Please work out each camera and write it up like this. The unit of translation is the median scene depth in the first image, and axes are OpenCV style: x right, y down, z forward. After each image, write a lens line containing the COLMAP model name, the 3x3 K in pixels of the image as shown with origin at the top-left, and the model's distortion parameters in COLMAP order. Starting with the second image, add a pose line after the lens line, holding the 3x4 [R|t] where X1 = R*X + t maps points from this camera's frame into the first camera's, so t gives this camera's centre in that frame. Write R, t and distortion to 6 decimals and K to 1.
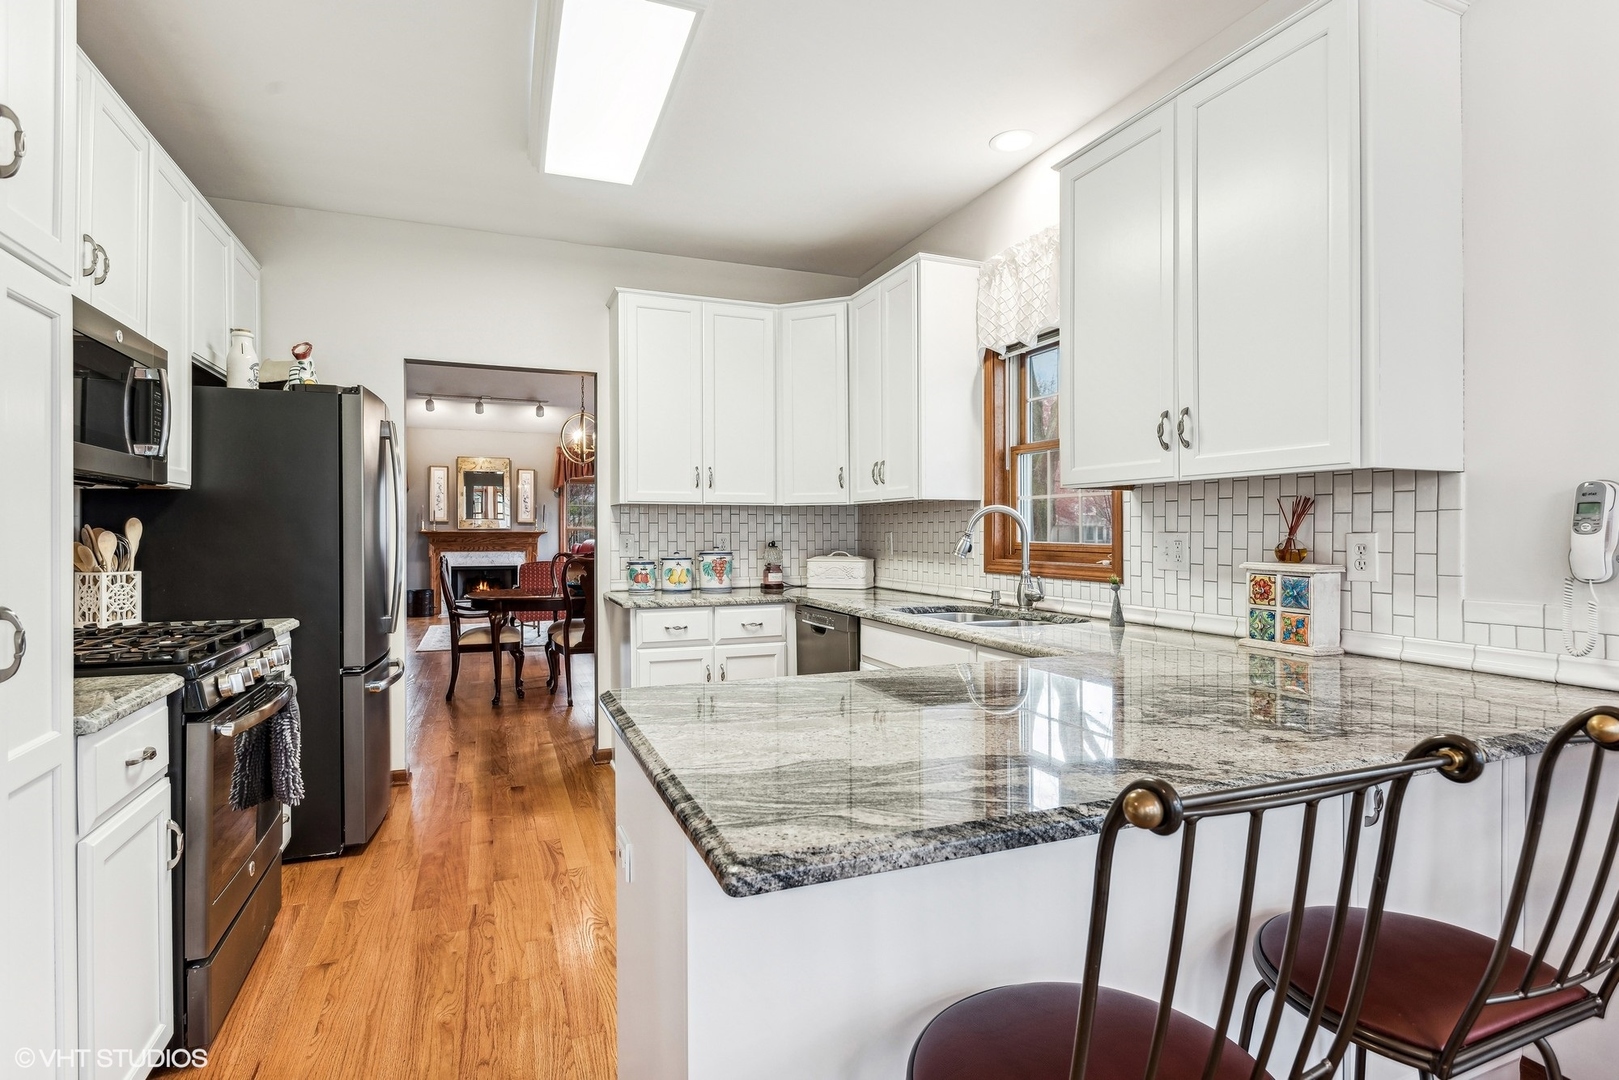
lens RADIAL K [[770.9, 0, 809.5], [0, 770.9, 540.0], [0, 0, 1]] dist [0.000666, 0.000066]
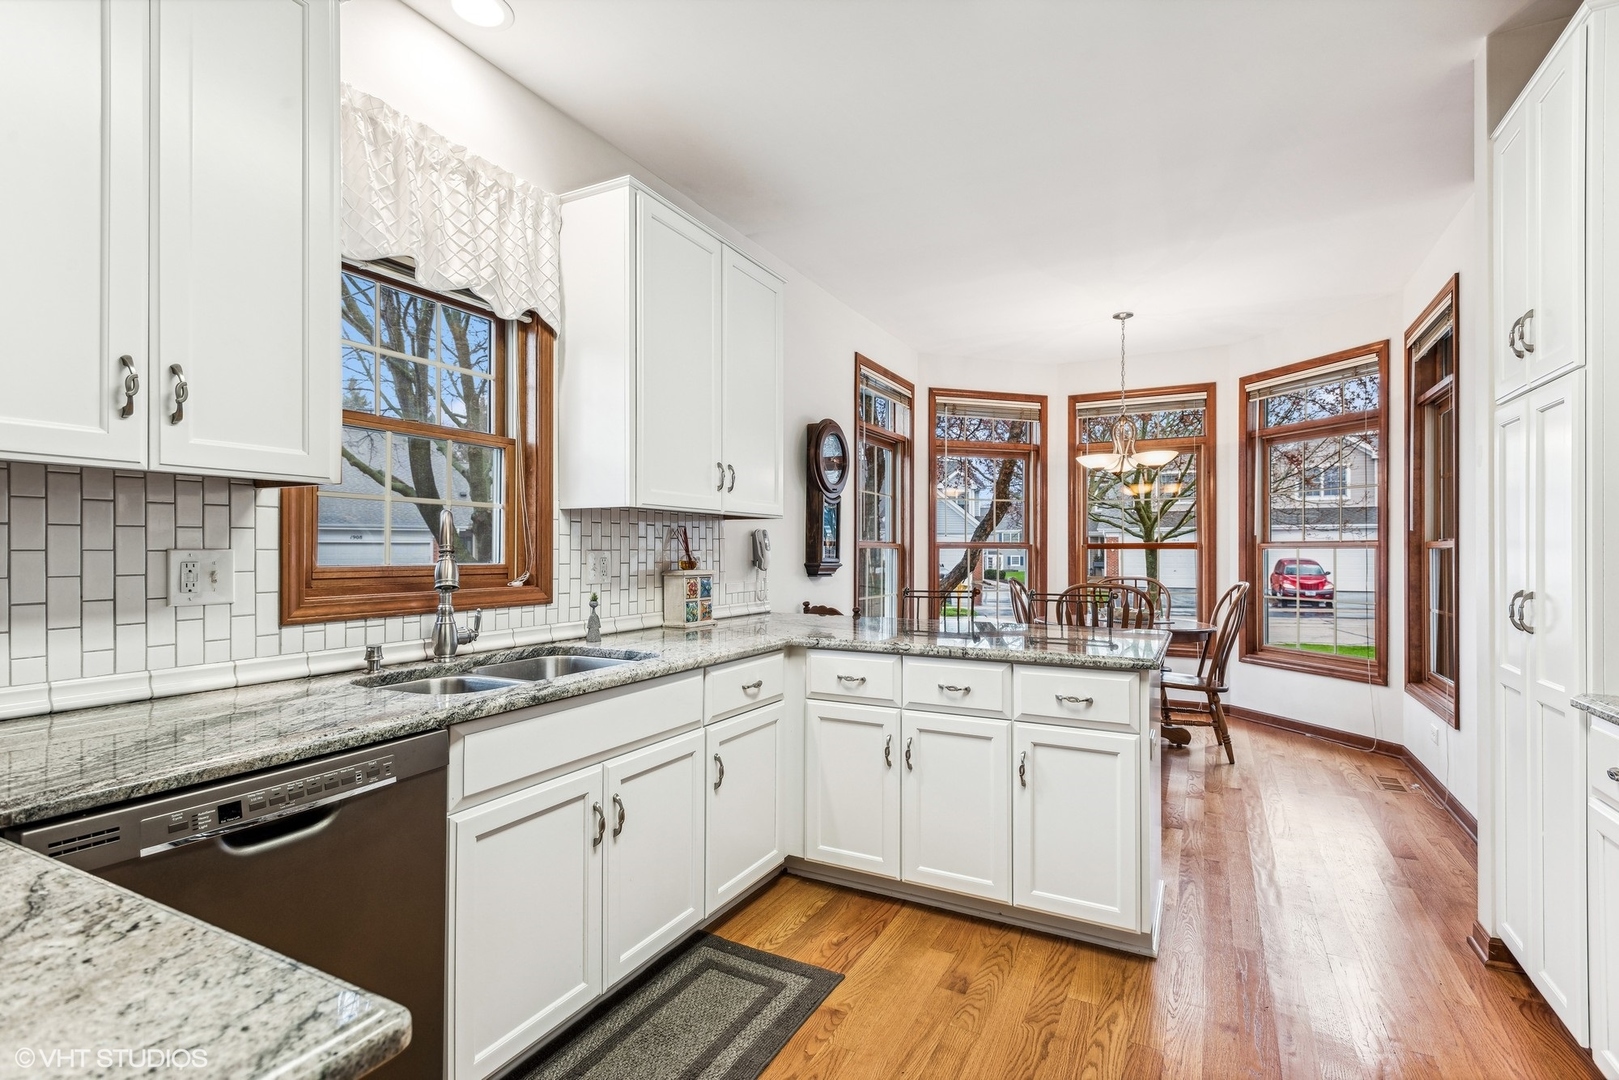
lens RADIAL K [[770.9, 0, 809.5], [0, 770.9, 540.0], [0, 0, 1]] dist [0.000666, 0.000066]
pose [[-0.654961, 0.008023, 0.755620, -0.543547], [0.004119, 0.999967, -0.007047, -0.014495], [-0.755652, -0.001503, -0.654972, 1.398052]]
